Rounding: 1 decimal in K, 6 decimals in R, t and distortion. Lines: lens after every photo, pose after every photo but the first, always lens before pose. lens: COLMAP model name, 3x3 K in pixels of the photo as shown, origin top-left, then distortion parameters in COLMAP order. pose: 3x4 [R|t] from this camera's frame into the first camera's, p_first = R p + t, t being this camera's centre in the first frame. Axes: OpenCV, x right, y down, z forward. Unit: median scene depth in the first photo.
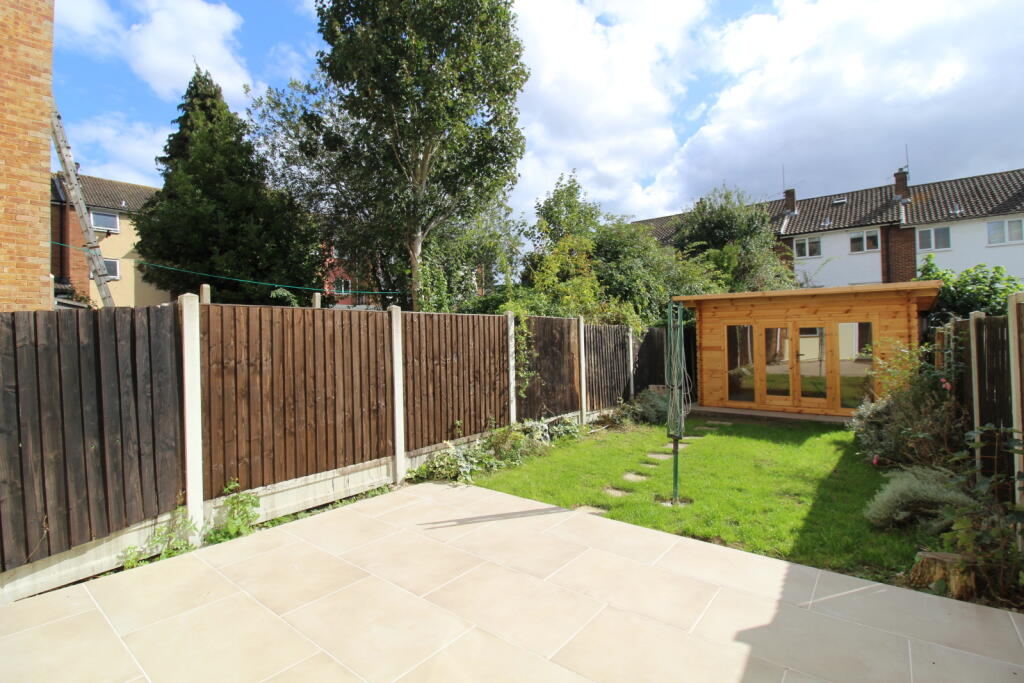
lens RADIAL K [[477.2, 0, 513.6], [0, 477.2, 336.3], [0, 0, 1]] dist [-0.002082, -0.000369]
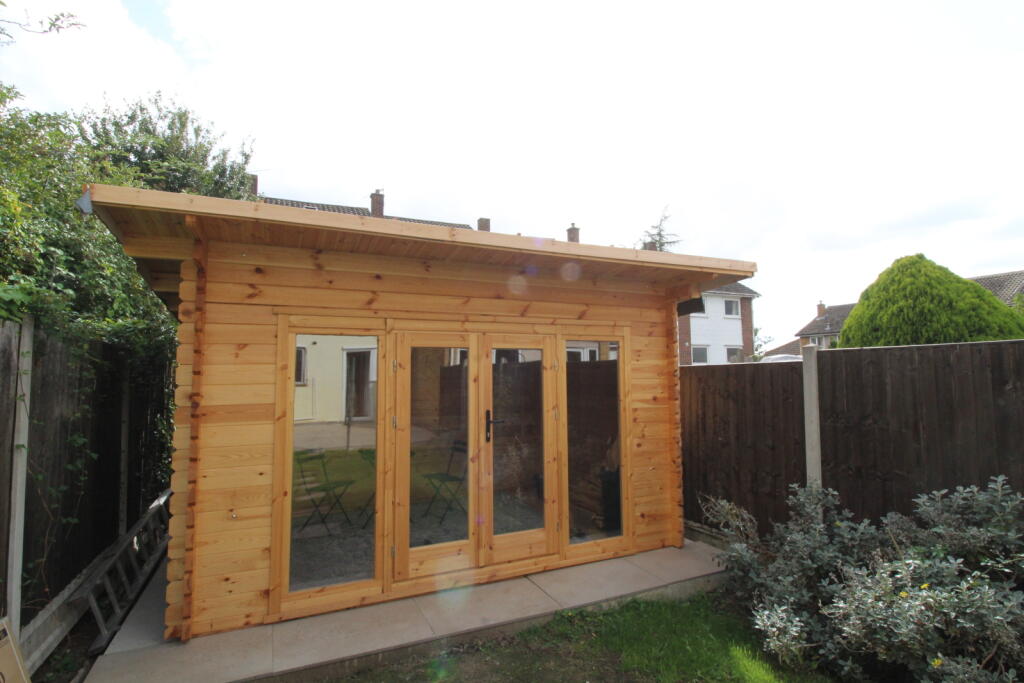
lens RADIAL K [[524.0, 0, 514.1], [0, 524.0, 339.9], [0, 0, 1]] dist [0.002800, 0.000193]
pose [[0.438893, 0.088530, 0.894167, 0.211774], [0.008386, 0.994687, -0.102599, 0.015973], [-0.898500, 0.052528, 0.435819, 0.730246]]
